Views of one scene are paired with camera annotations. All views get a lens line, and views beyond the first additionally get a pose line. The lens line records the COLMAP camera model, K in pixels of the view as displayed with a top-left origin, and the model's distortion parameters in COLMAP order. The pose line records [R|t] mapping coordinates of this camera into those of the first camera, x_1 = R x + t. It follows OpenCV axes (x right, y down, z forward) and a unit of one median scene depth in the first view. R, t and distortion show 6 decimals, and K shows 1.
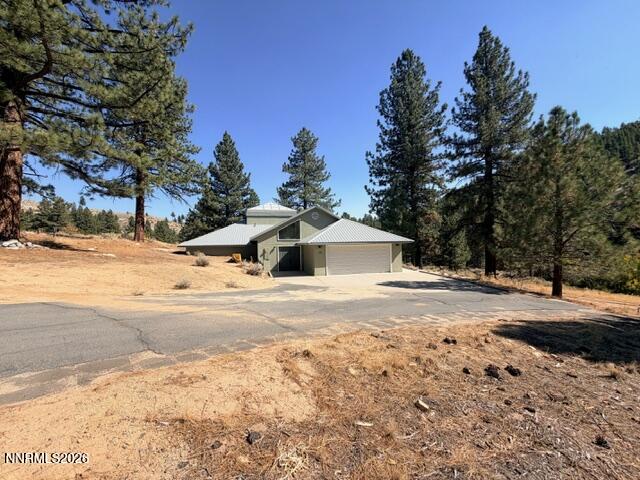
lens RADIAL K [[261.4, 0, 324.8], [0, 261.4, 239.1], [0, 0, 1]] dist [0.005328, -0.001031]
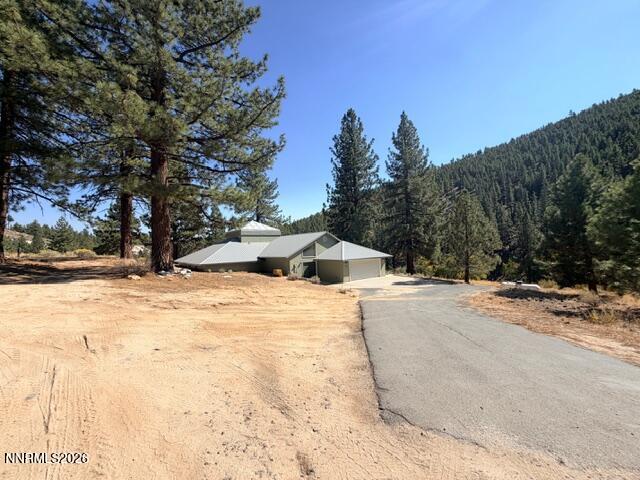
lens RADIAL K [[261.4, 0, 324.3], [0, 261.4, 236.8], [0, 0, 1]] dist [0.005328, -0.001031]
pose [[0.913232, 0.004205, 0.407419, -0.385272], [0.008022, 0.999567, -0.028299, -0.039449], [-0.407362, 0.029112, 0.912803, -0.161740]]
